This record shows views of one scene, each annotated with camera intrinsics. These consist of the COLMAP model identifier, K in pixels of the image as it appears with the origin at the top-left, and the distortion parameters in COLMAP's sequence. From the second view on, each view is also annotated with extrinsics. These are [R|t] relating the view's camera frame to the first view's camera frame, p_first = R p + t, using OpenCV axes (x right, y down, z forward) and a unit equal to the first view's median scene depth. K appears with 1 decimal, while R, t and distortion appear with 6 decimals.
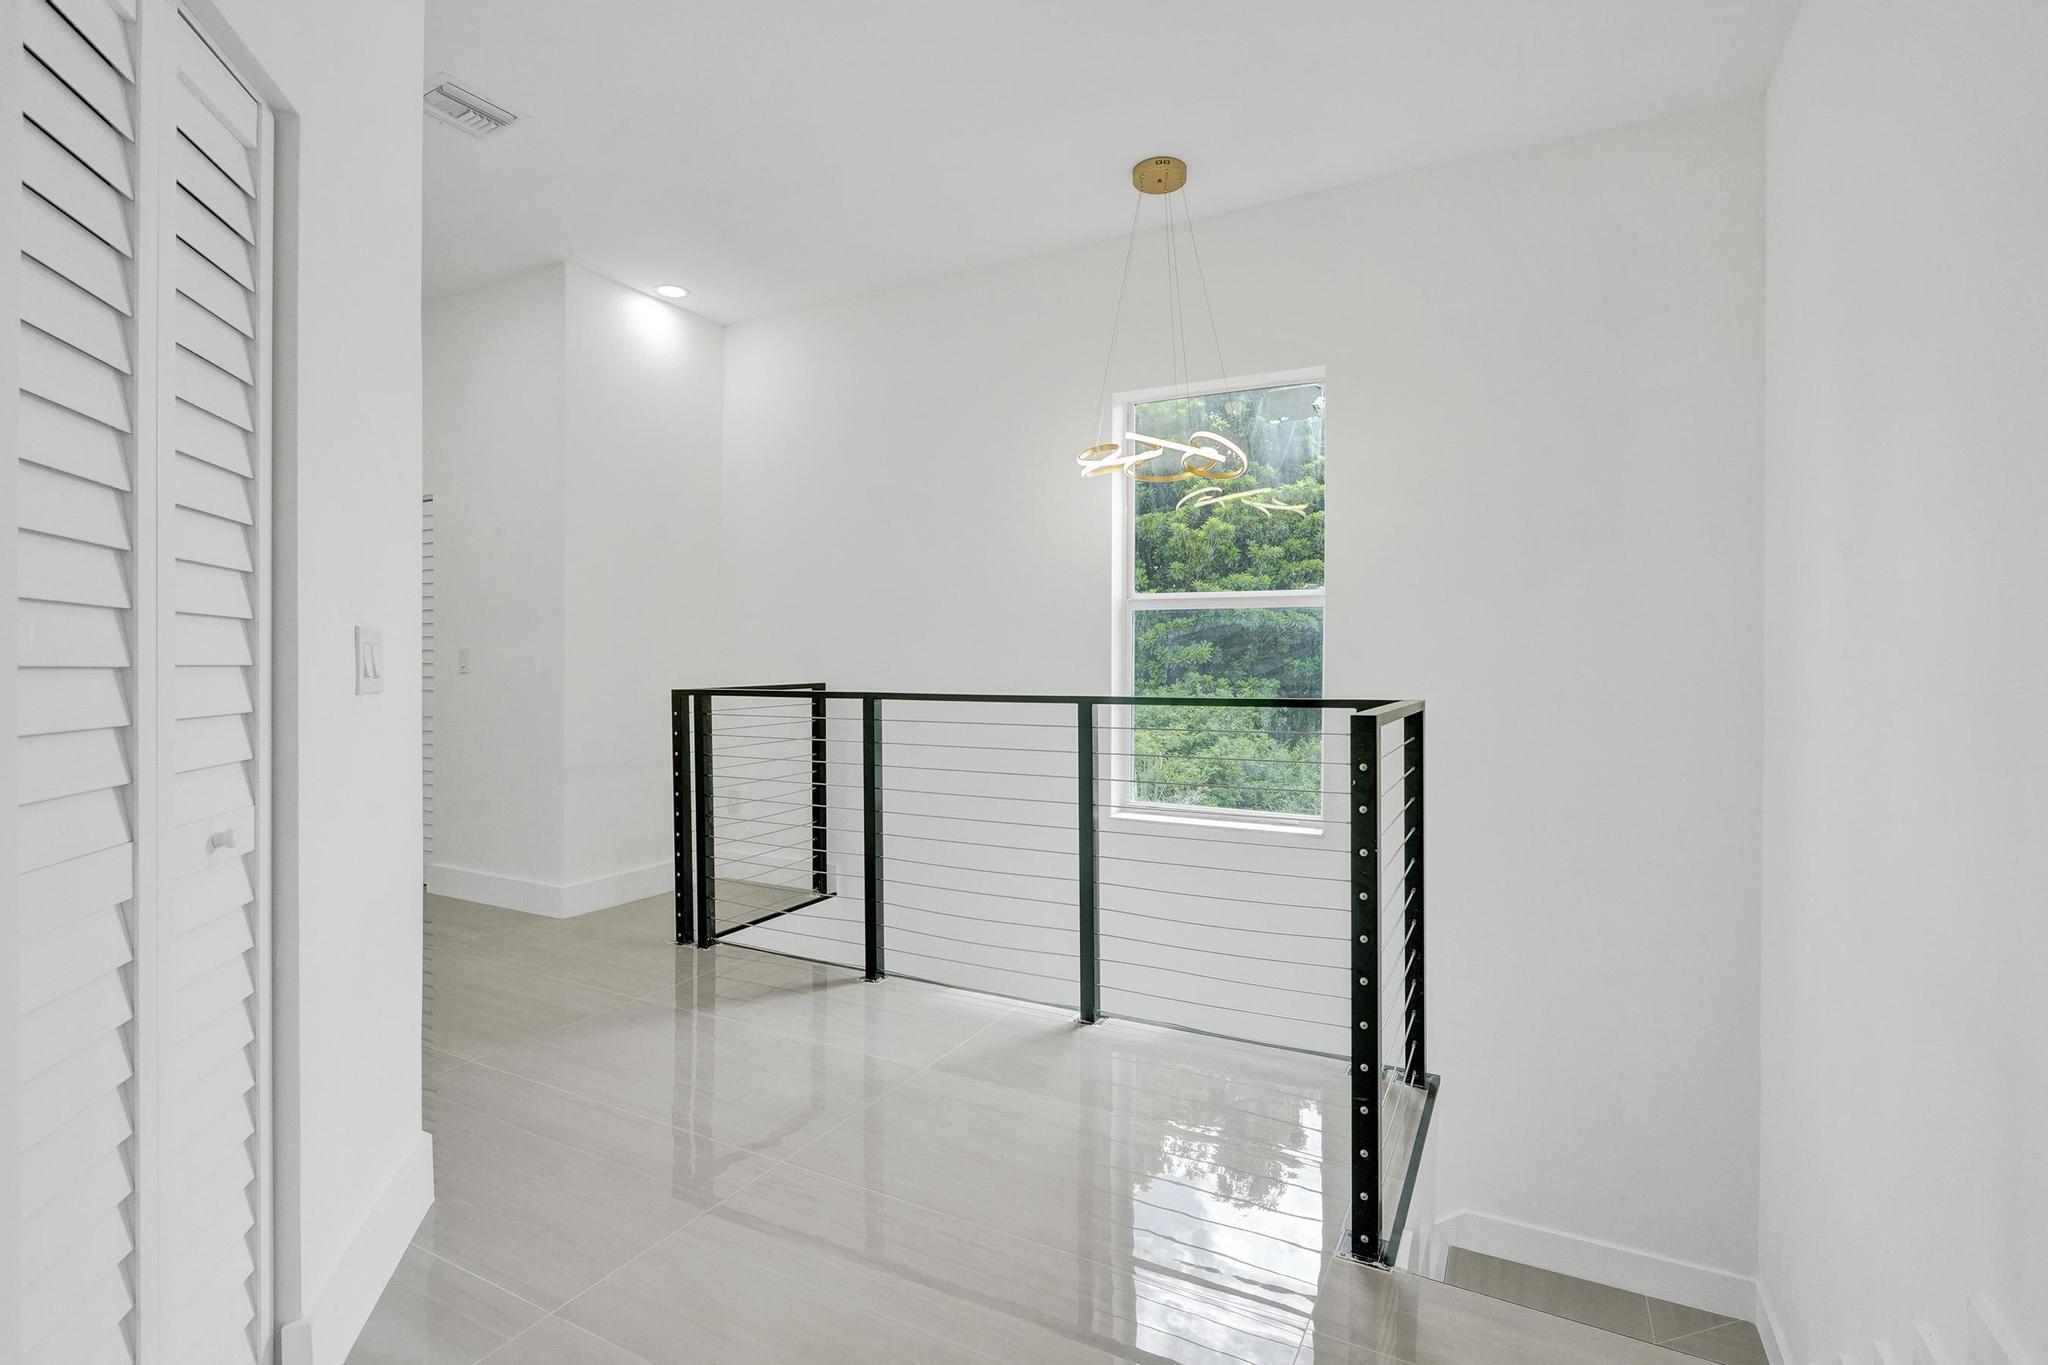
lens RADIAL K [[963.4, 0, 1026.8], [0, 963.4, 666.1], [0, 0, 1]] dist [-0.006588, 0.000487]
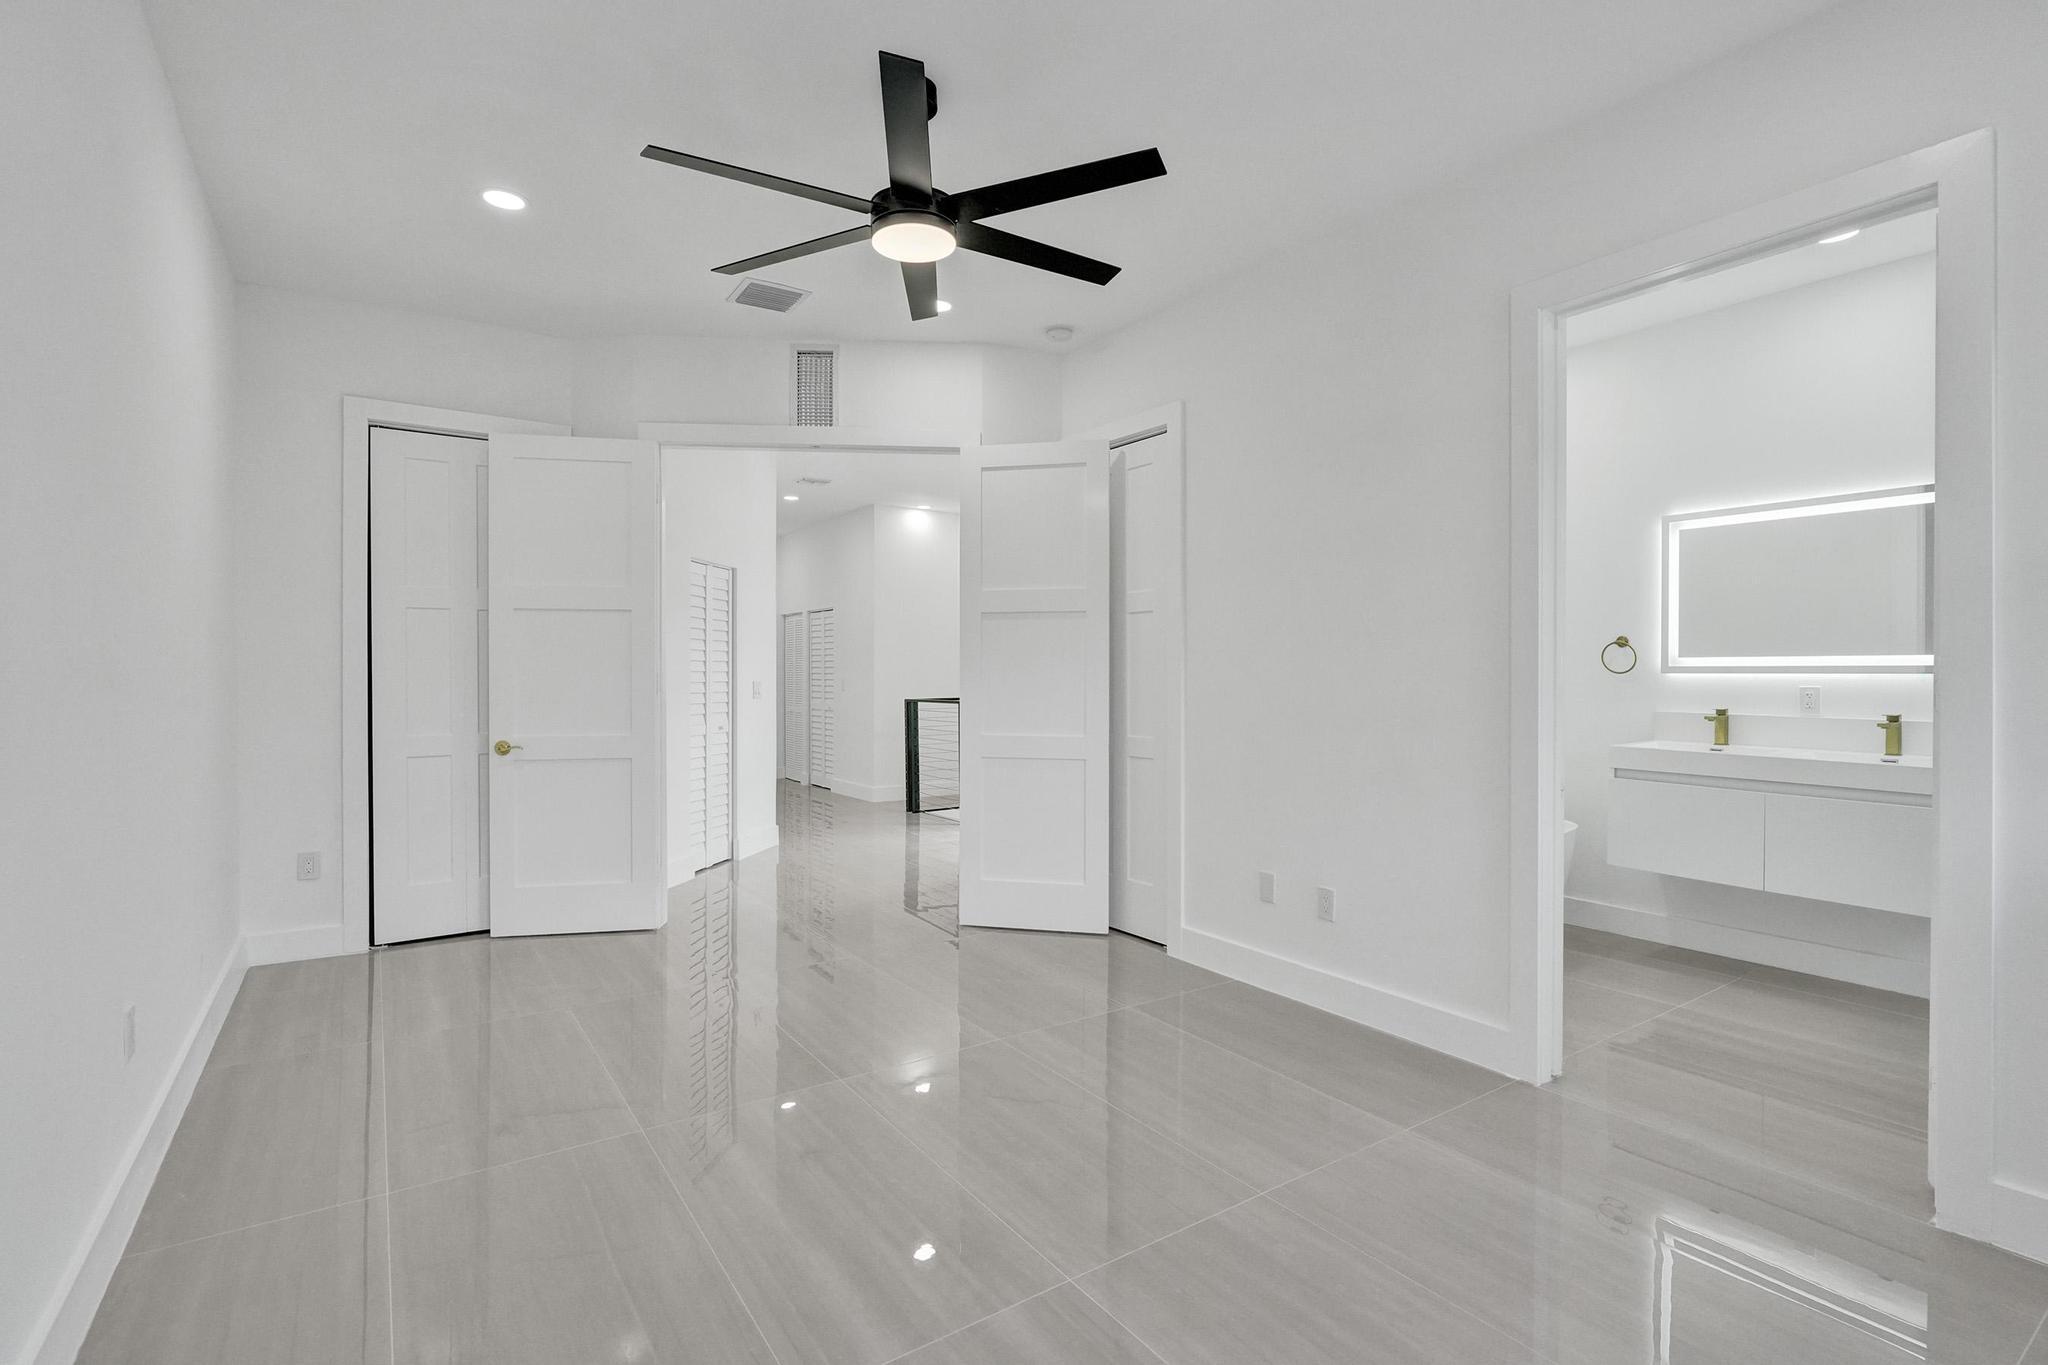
lens RADIAL K [[963.4, 0, 1020.6], [0, 963.4, 685.4], [0, 0, 1]] dist [-0.006588, 0.000487]
pose [[0.883934, 0.000774, -0.467611, 0.939697], [0.001619, 0.999988, 0.004716, -0.018358], [0.467609, -0.004926, 0.883922, -0.880677]]
